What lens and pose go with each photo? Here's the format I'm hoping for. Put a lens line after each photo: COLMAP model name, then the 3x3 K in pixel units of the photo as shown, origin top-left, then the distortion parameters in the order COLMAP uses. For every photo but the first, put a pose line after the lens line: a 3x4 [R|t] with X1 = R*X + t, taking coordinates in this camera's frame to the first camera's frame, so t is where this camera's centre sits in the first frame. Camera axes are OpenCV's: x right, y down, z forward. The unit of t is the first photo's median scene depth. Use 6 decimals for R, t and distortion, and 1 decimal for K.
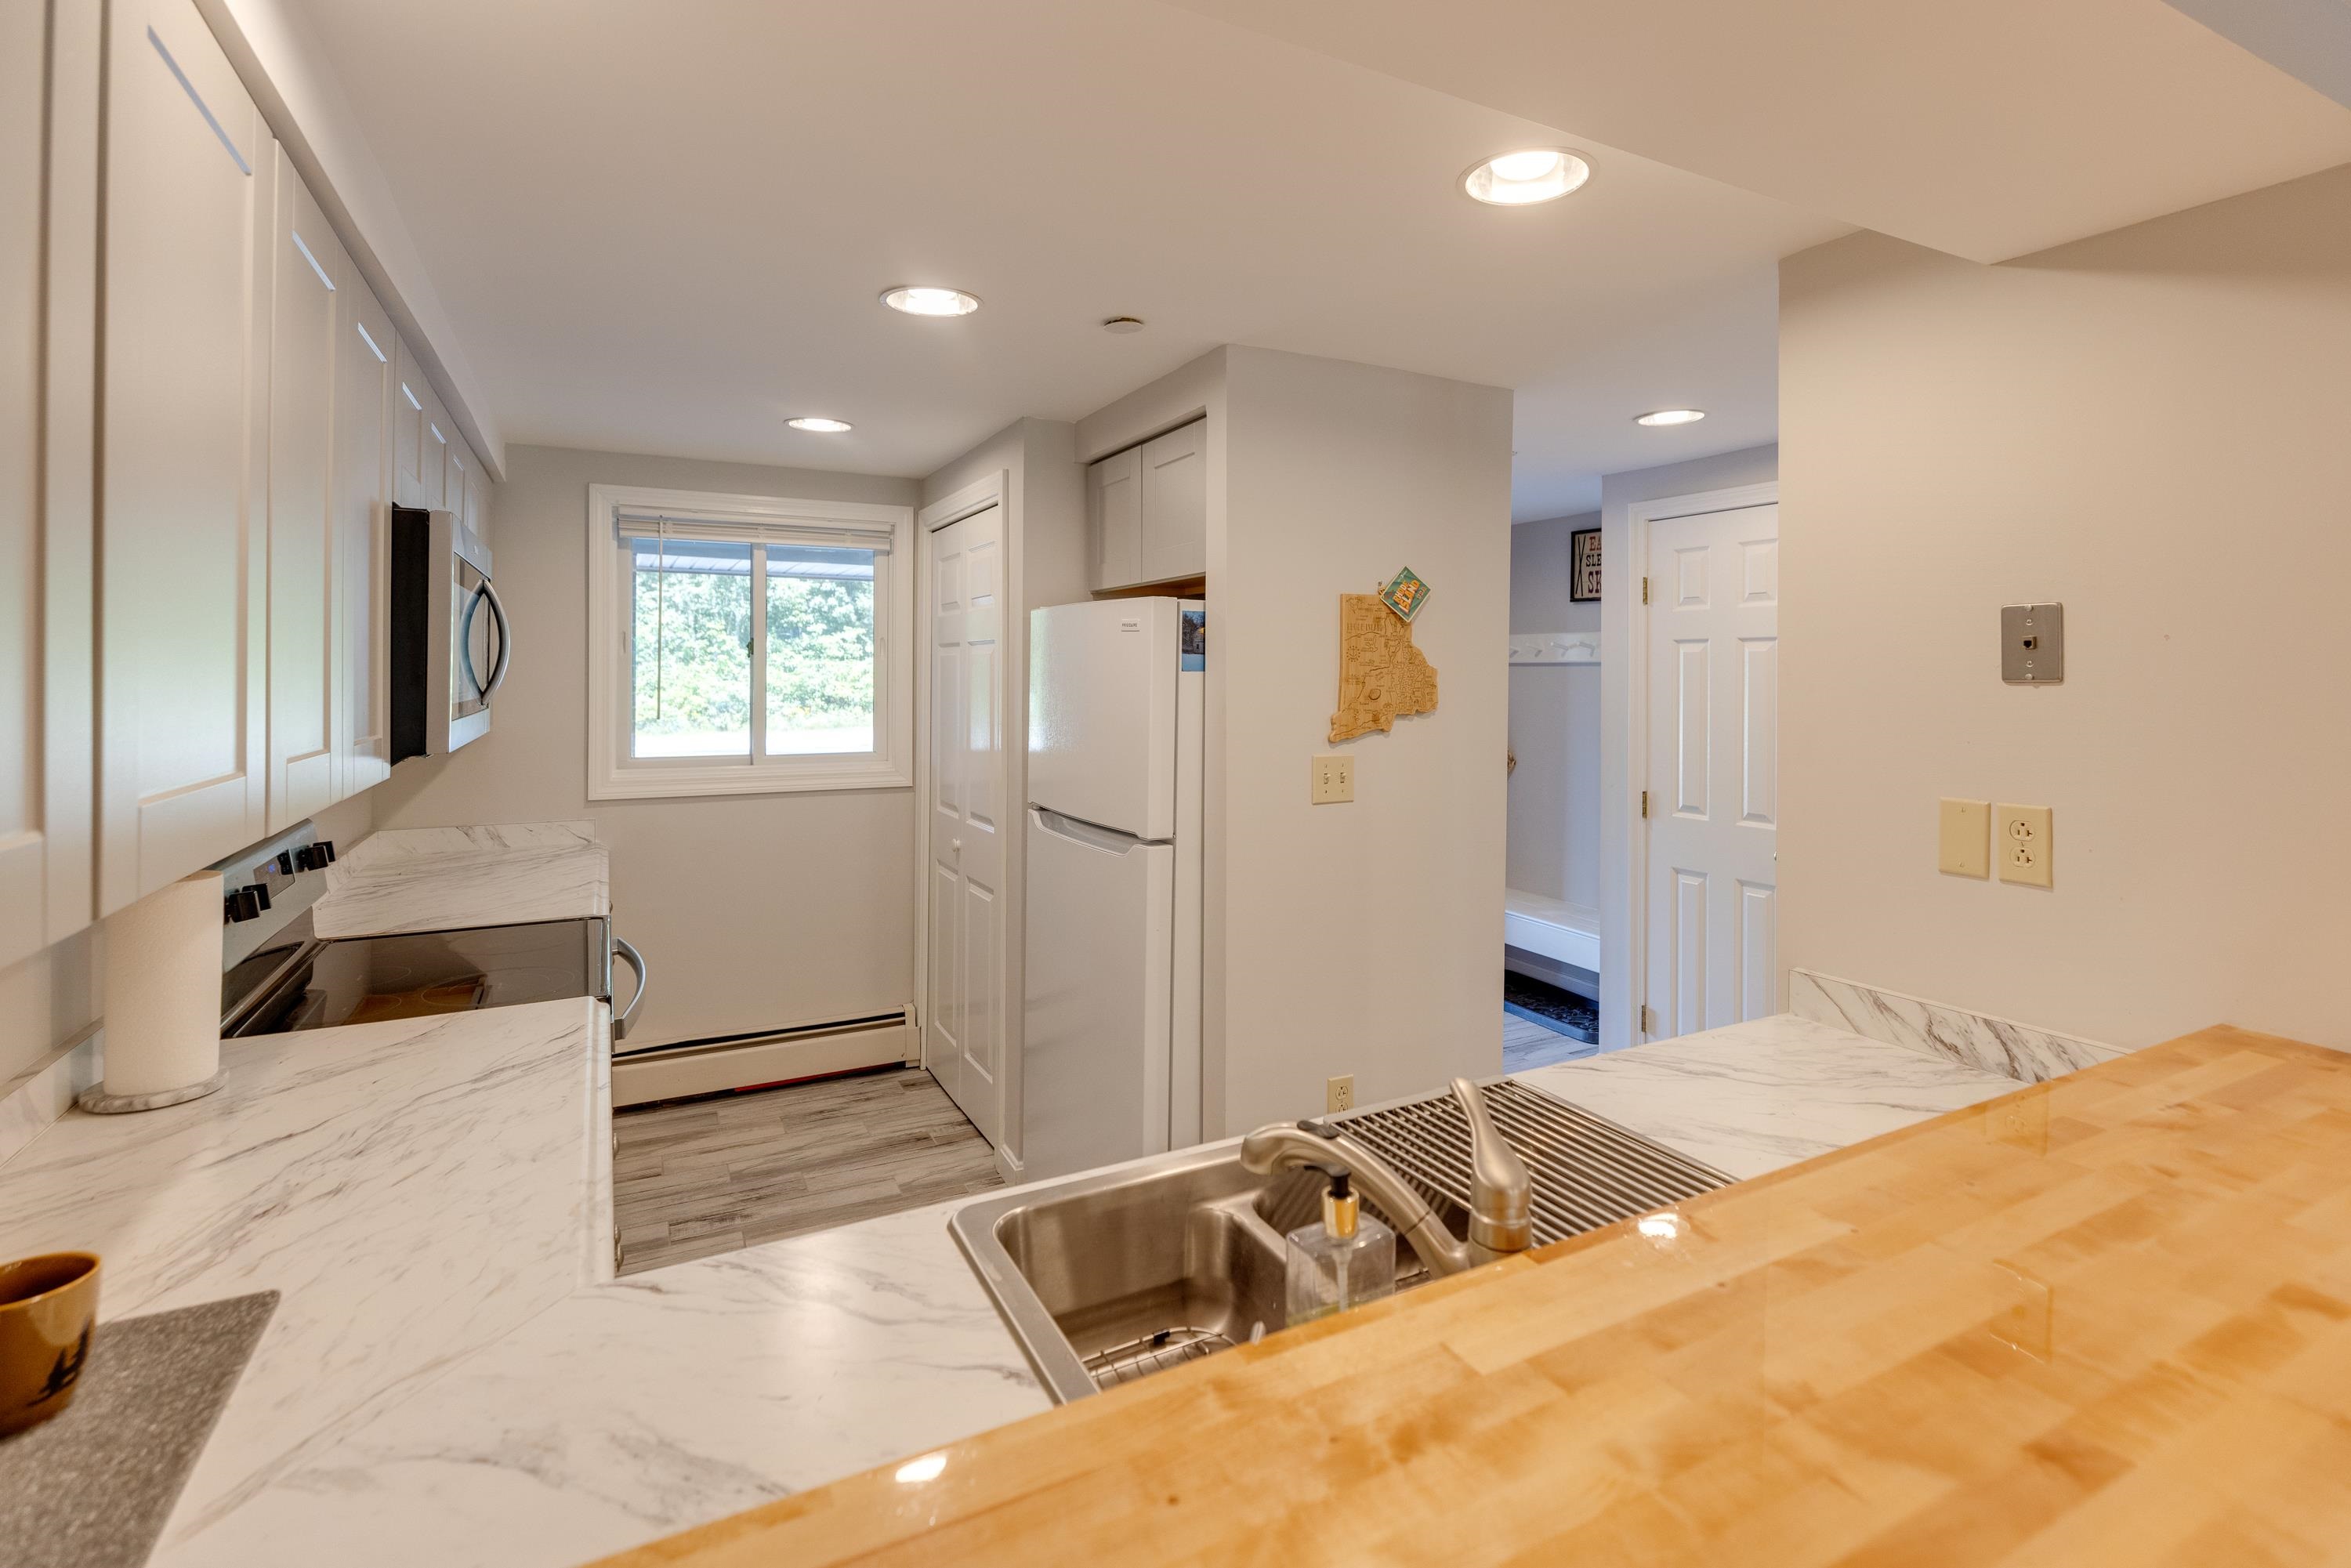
lens RADIAL K [[1122.3, 0, 1156.6], [0, 1122.3, 679.5], [0, 0, 1]] dist [0.001364, 0.000062]
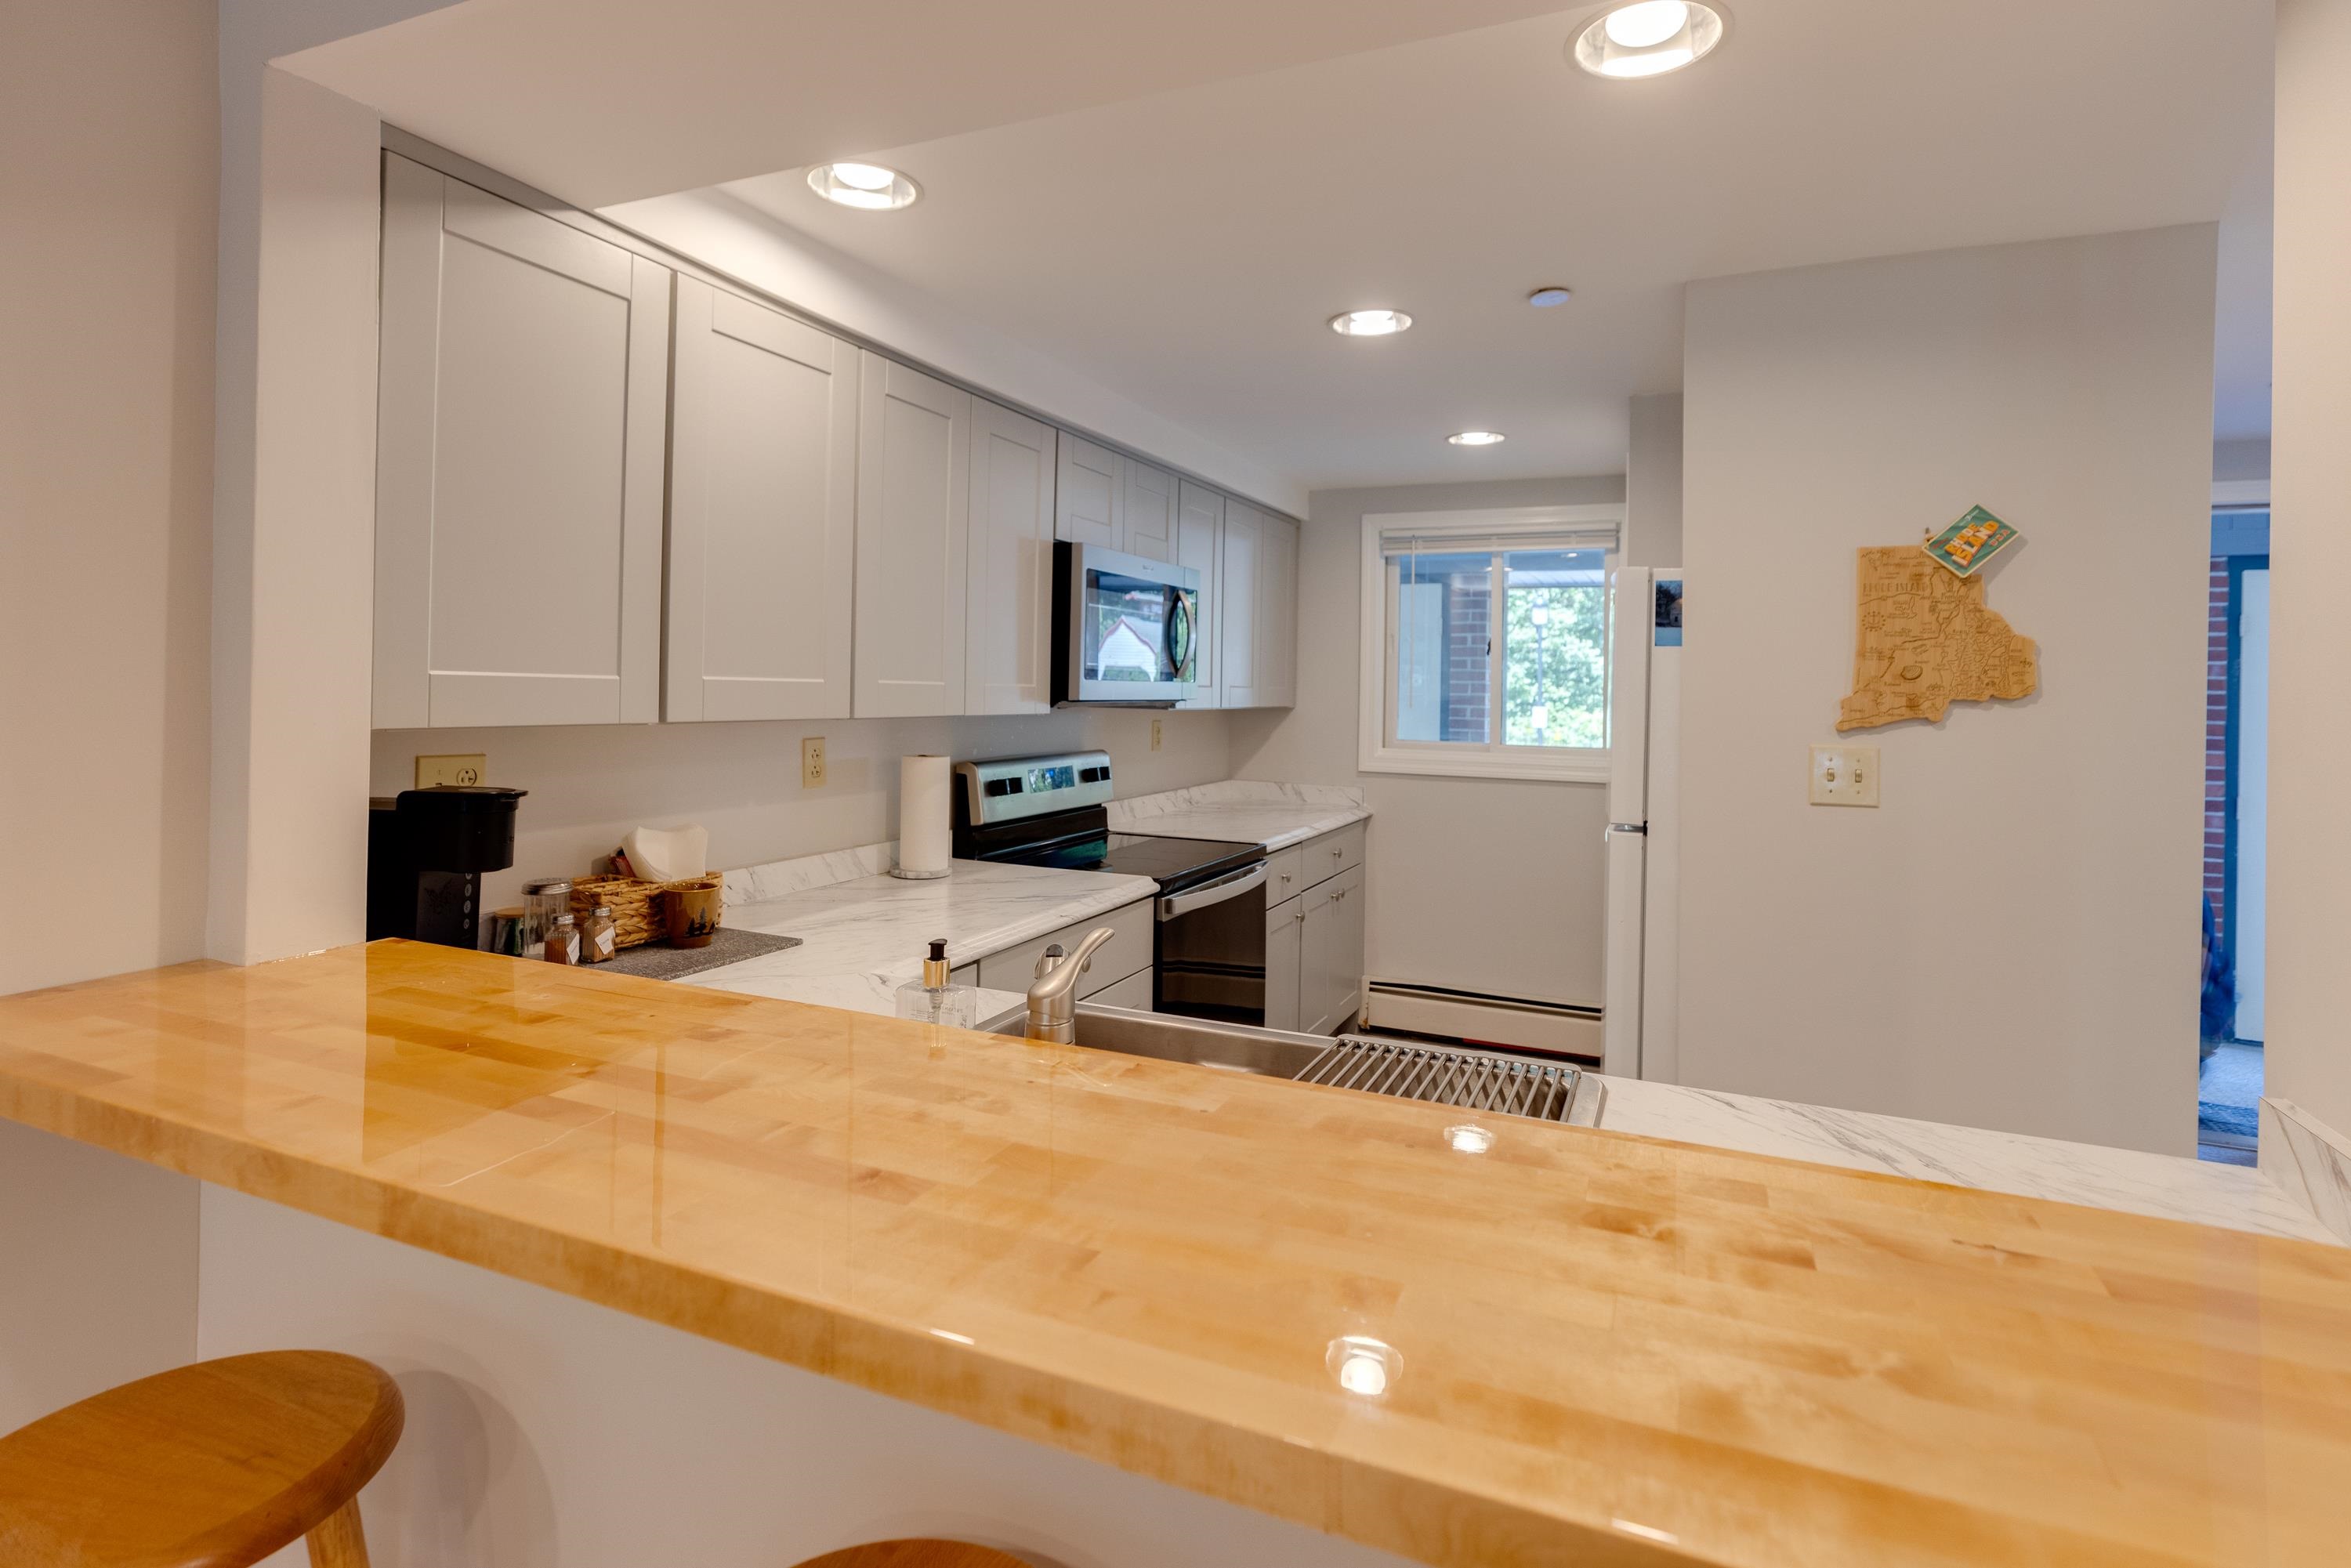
lens RADIAL K [[1122.3, 0, 1156.6], [0, 1122.3, 679.5], [0, 0, 1]] dist [0.001364, 0.000062]
pose [[0.602490, 0.005039, -0.798111, 0.499158], [-0.024764, 0.999617, -0.012383, 0.040284], [0.797742, 0.027225, 0.602383, 0.111353]]
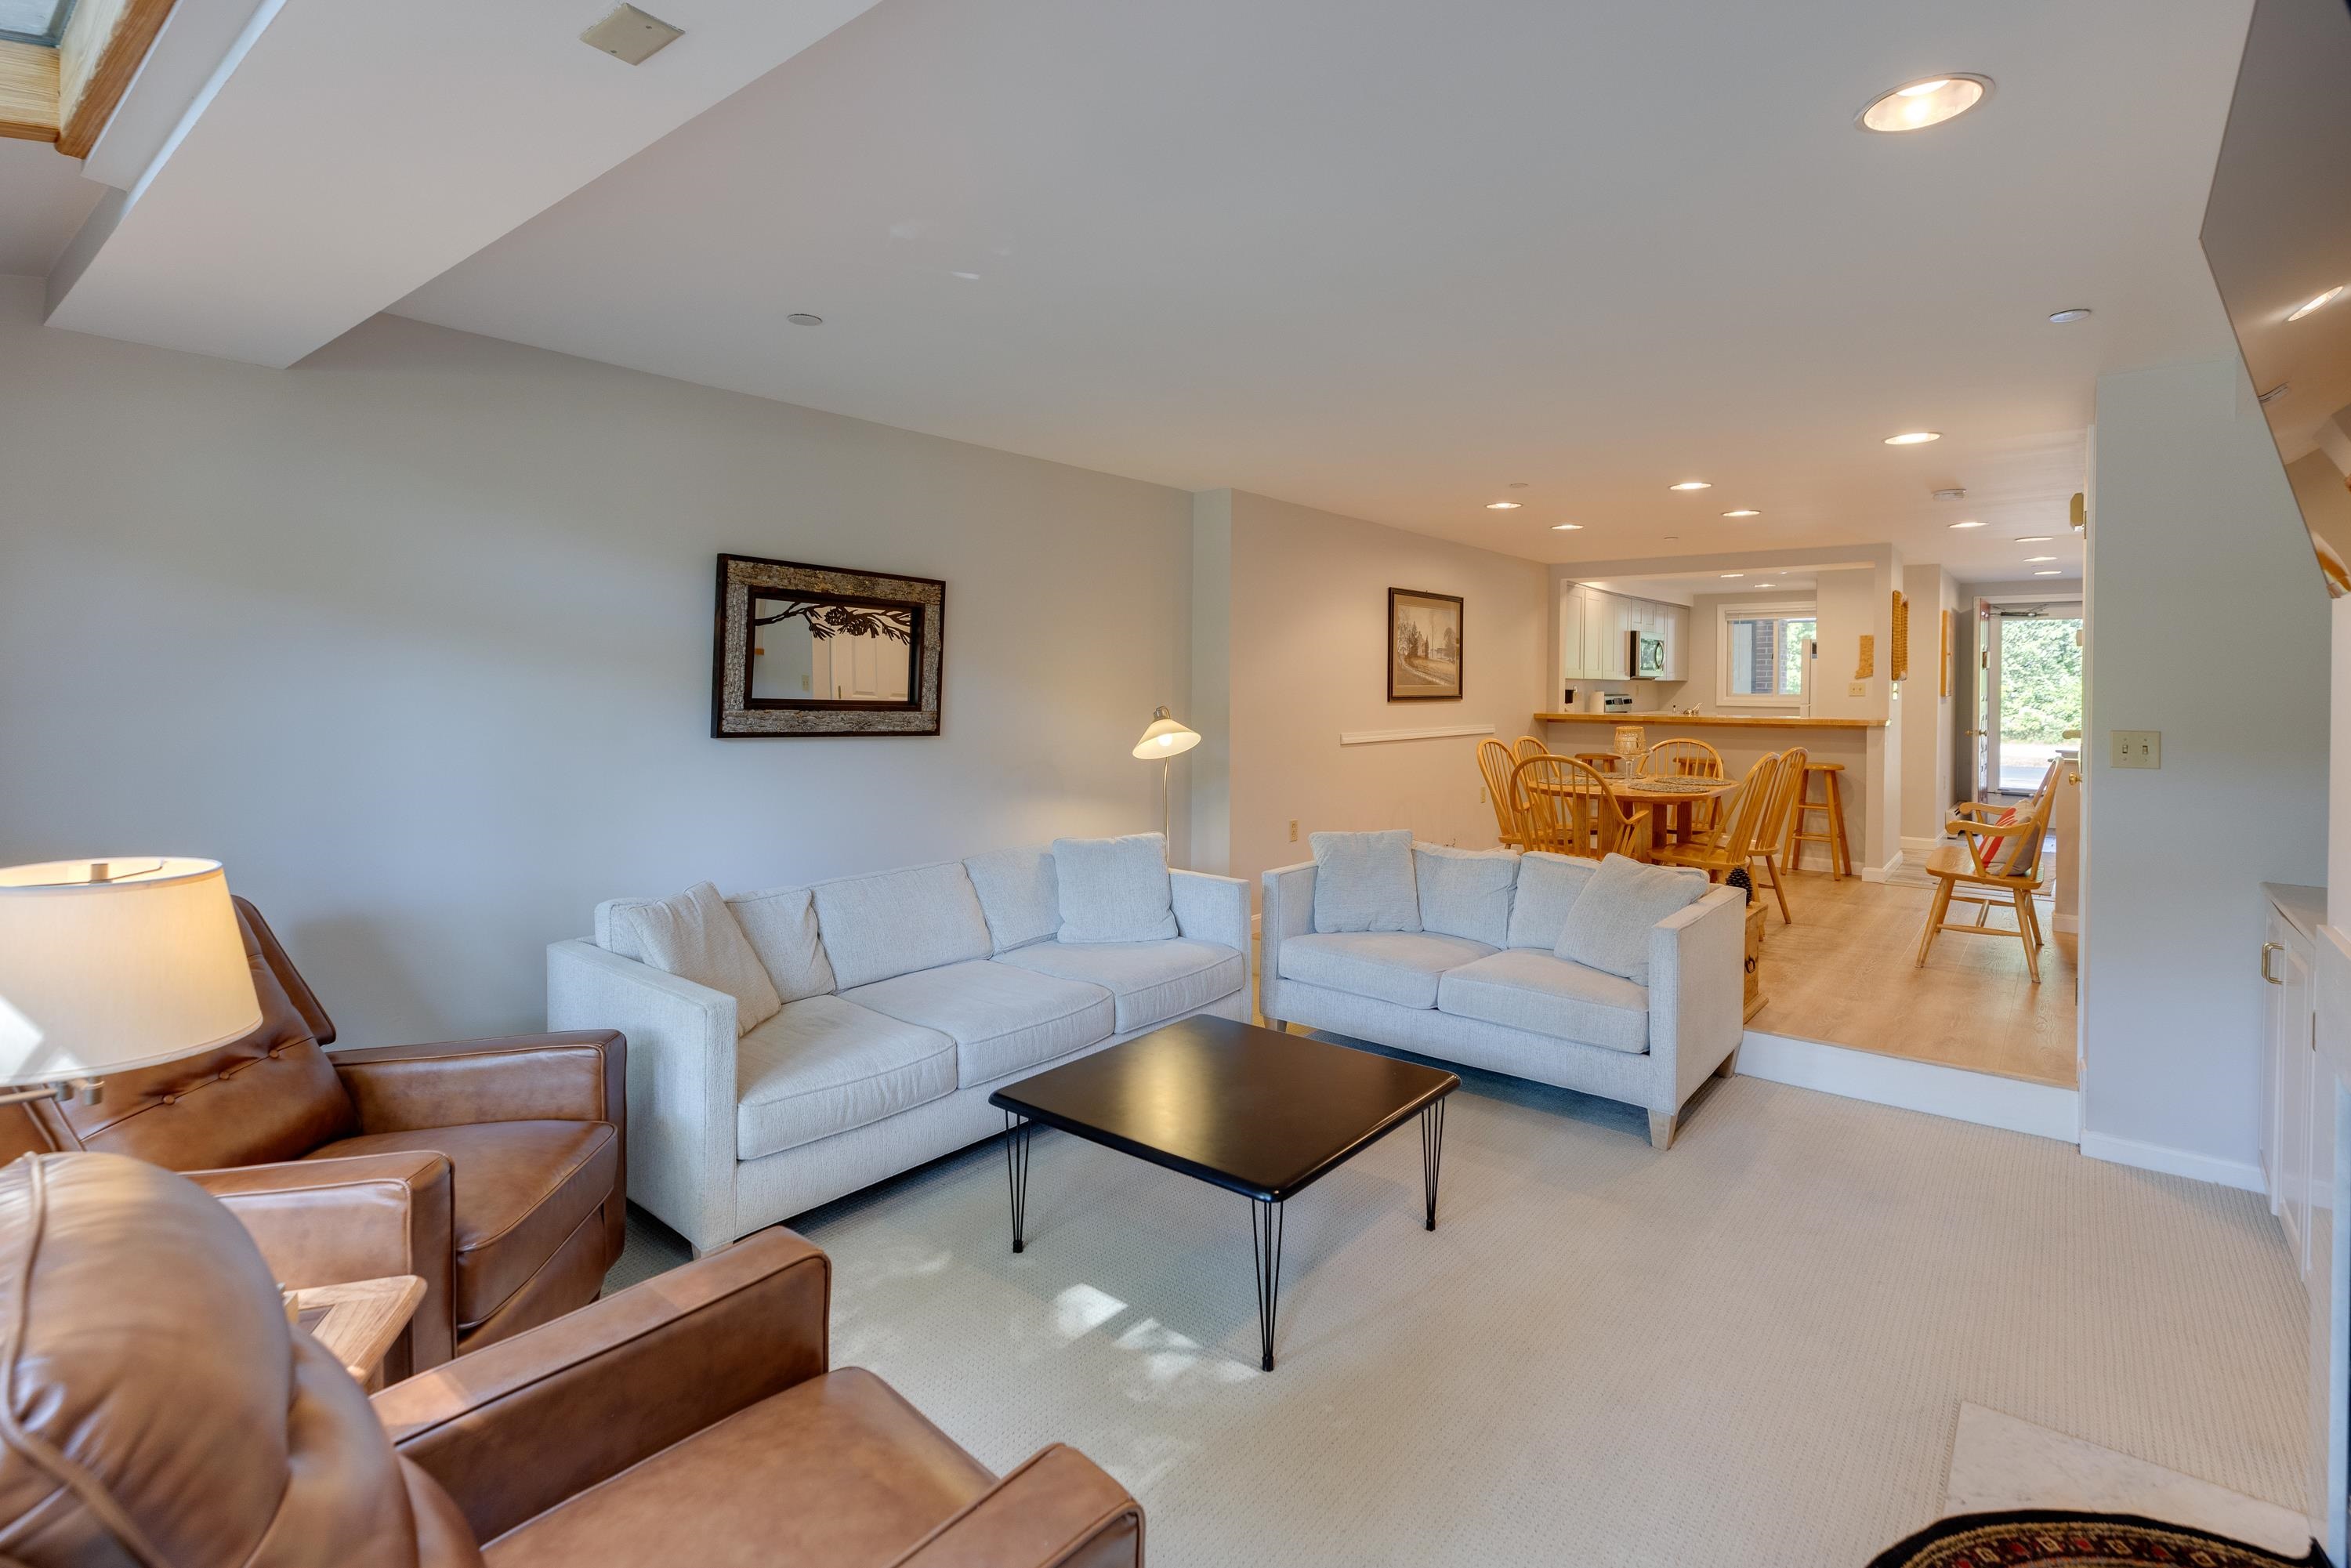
lens RADIAL K [[1122.3, 0, 1156.6], [0, 1122.3, 679.5], [0, 0, 1]] dist [0.001364, 0.000062]
pose [[0.397946, -0.003700, -0.917401, 2.543374], [-0.008824, 0.999930, -0.007860, 0.108324], [0.917366, 0.011223, 0.397886, -2.454011]]
